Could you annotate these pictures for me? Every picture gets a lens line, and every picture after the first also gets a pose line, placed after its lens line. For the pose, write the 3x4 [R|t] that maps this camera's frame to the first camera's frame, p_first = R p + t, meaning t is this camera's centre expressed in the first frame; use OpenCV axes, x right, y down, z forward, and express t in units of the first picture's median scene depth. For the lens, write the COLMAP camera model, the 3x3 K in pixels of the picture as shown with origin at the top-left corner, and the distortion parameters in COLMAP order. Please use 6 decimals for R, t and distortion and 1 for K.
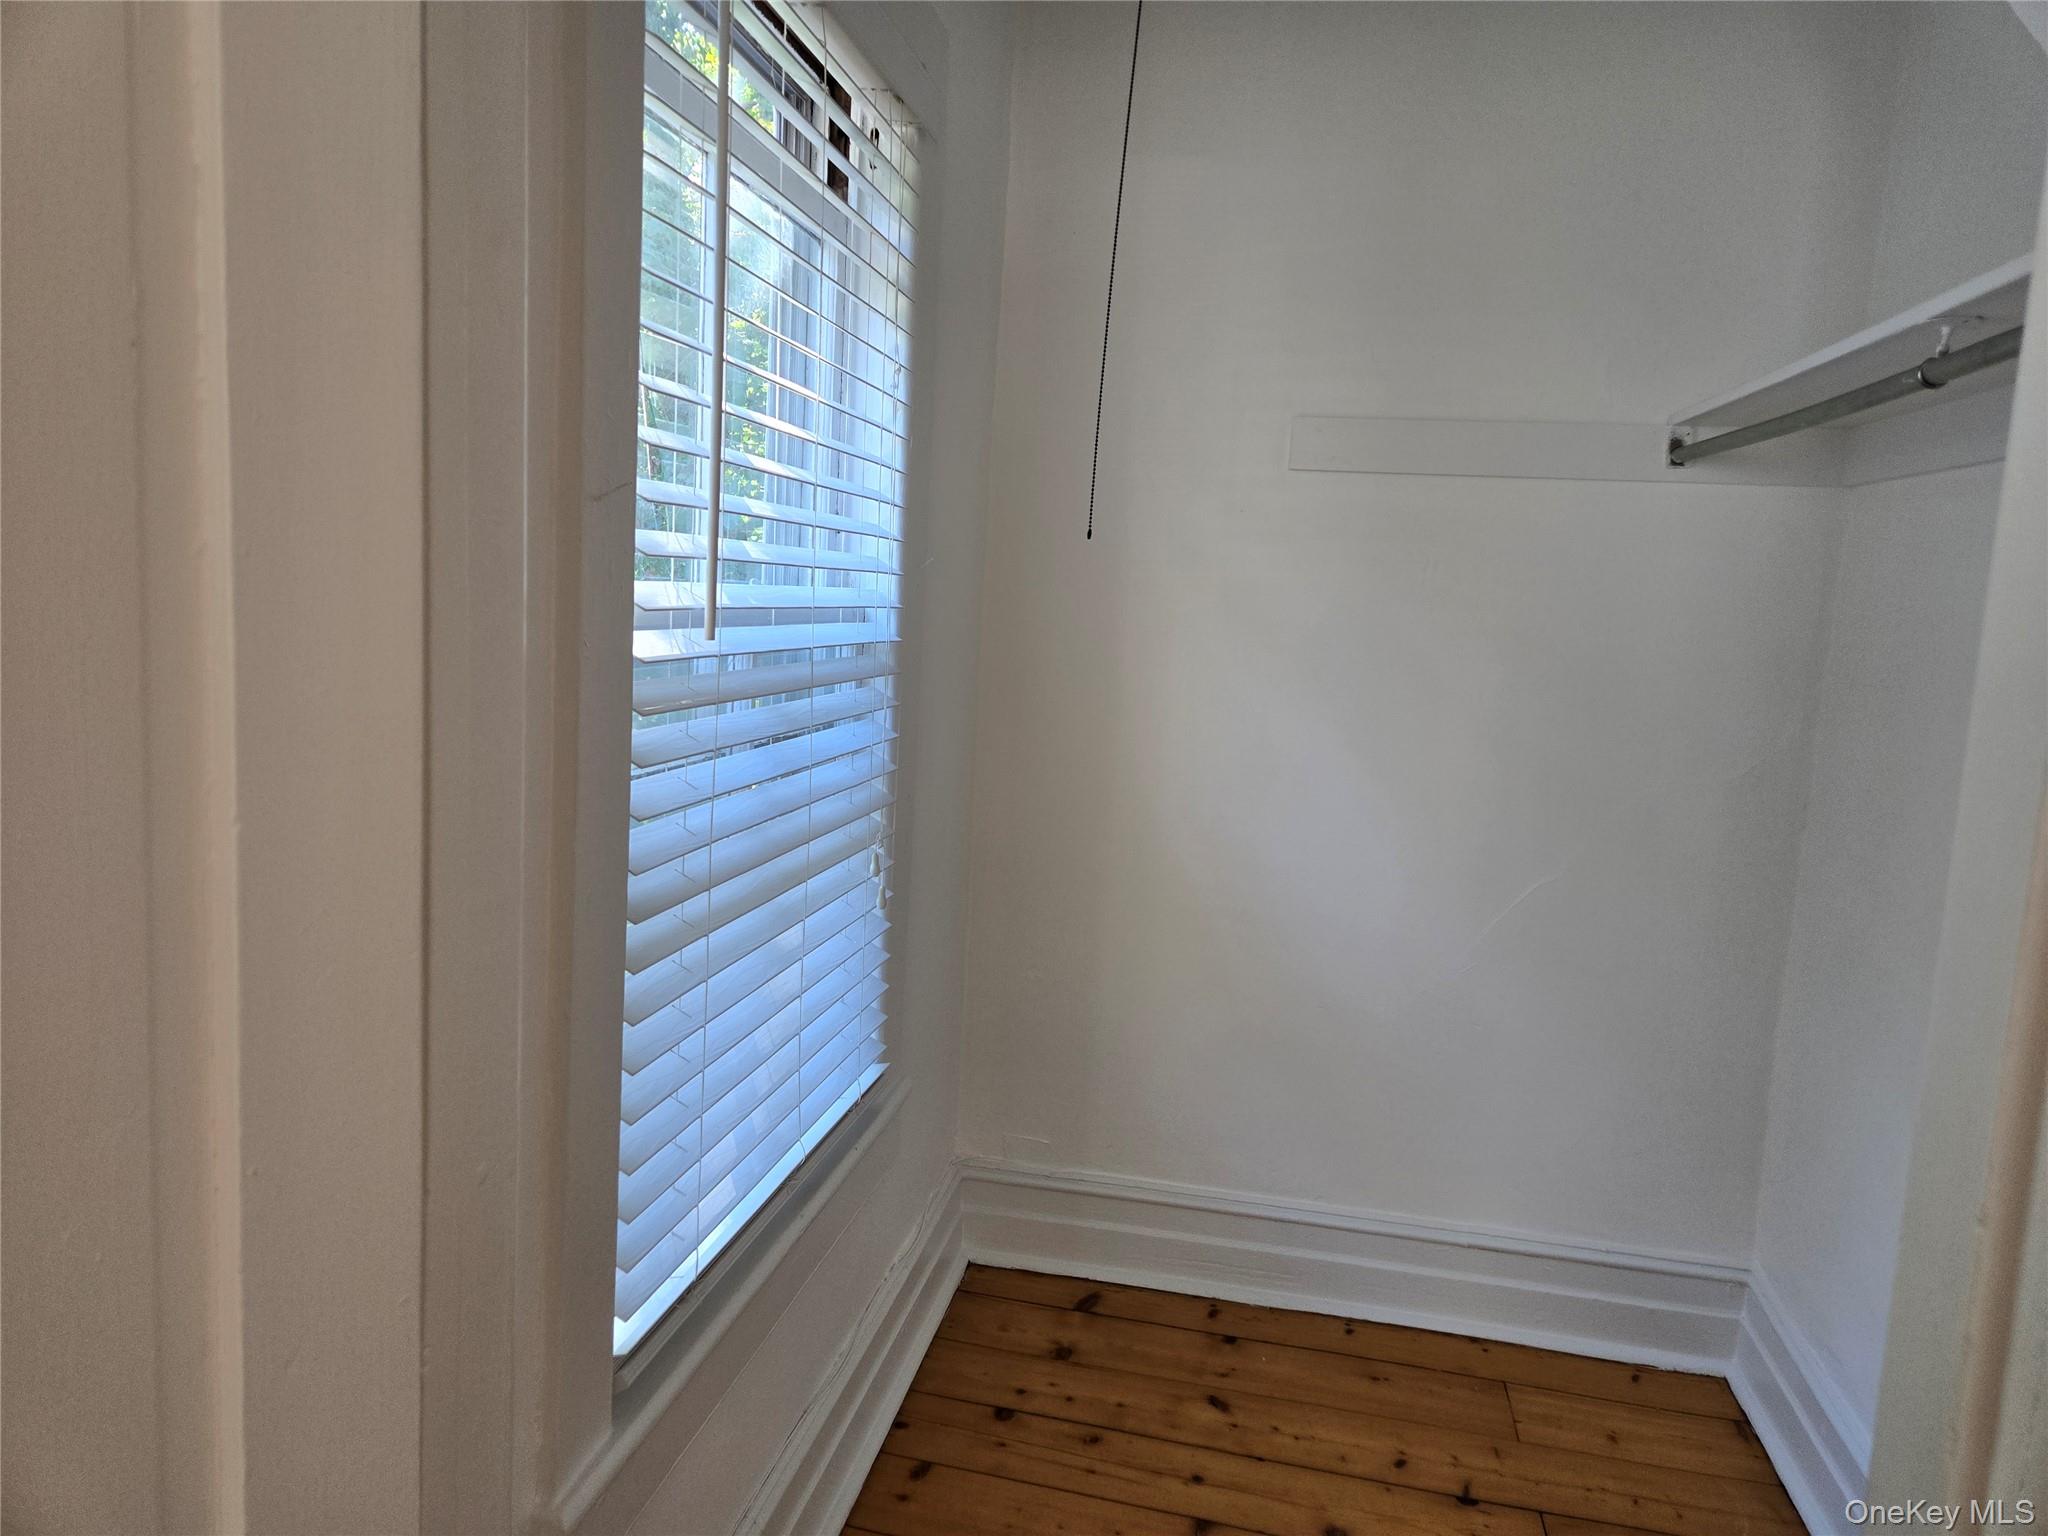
lens RADIAL K [[1356.1, 0, 1021.8], [0, 1356.1, 747.9], [0, 0, 1]] dist [0.081290, -0.074554]
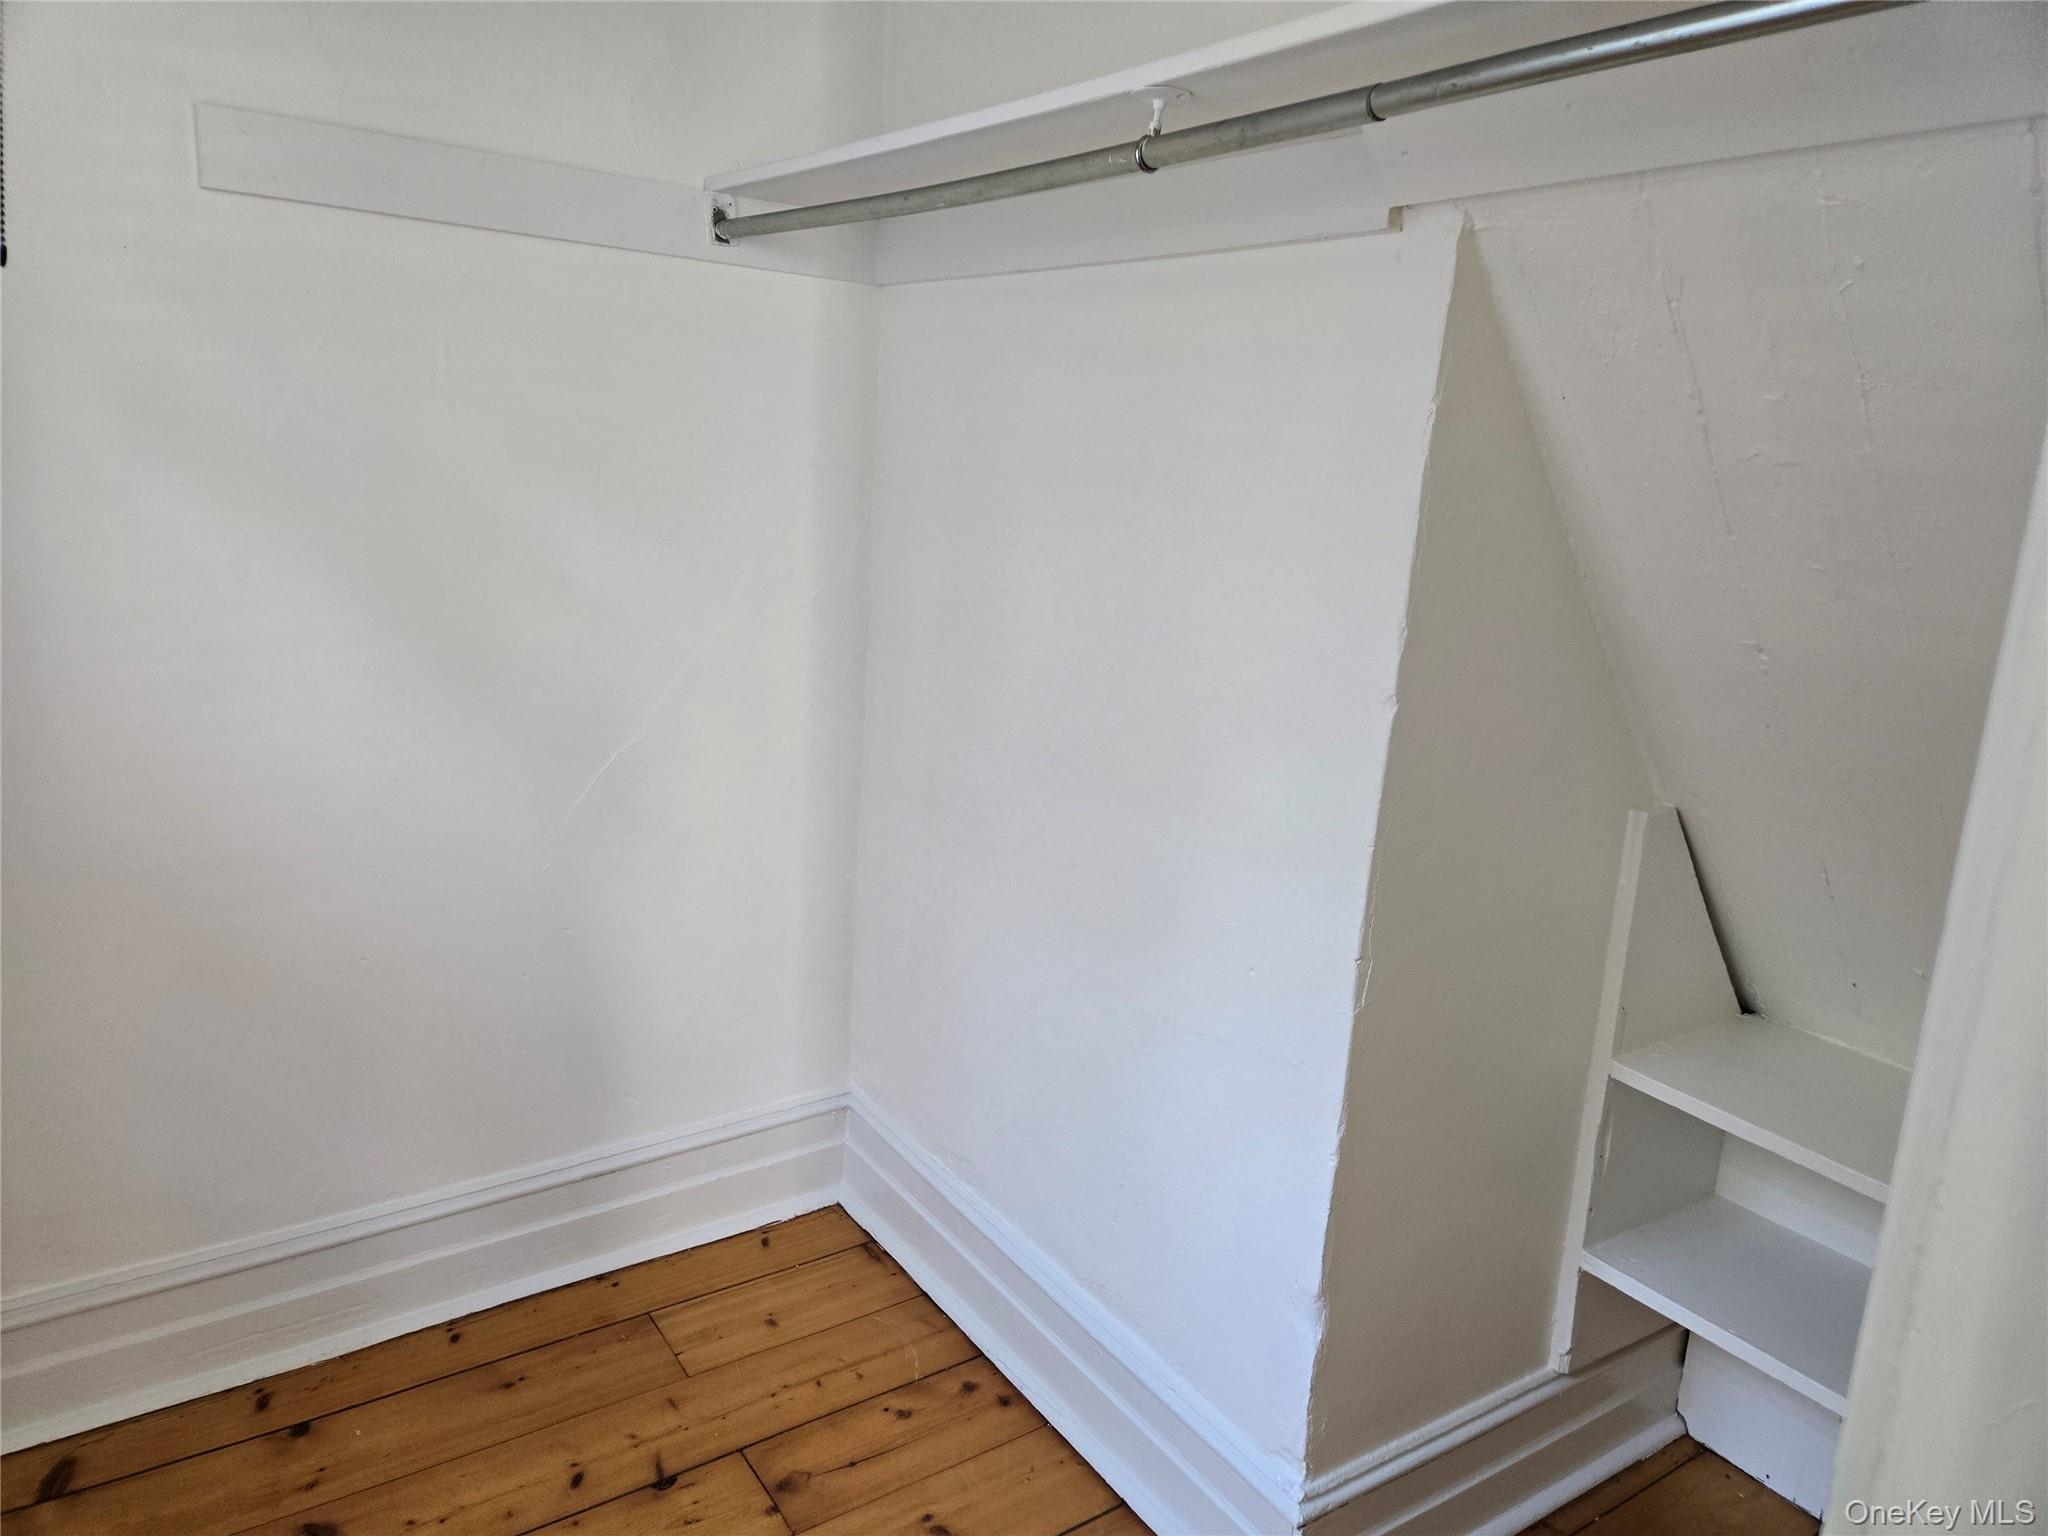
lens RADIAL K [[1356.1, 0, 1021.8], [0, 1356.1, 747.9], [0, 0, 1]] dist [0.081290, -0.074554]
pose [[0.685361, -0.158410, 0.710765, -0.054734], [0.054495, 0.984473, 0.166865, -0.028372], [-0.726161, -0.075630, 0.683352, 0.263551]]
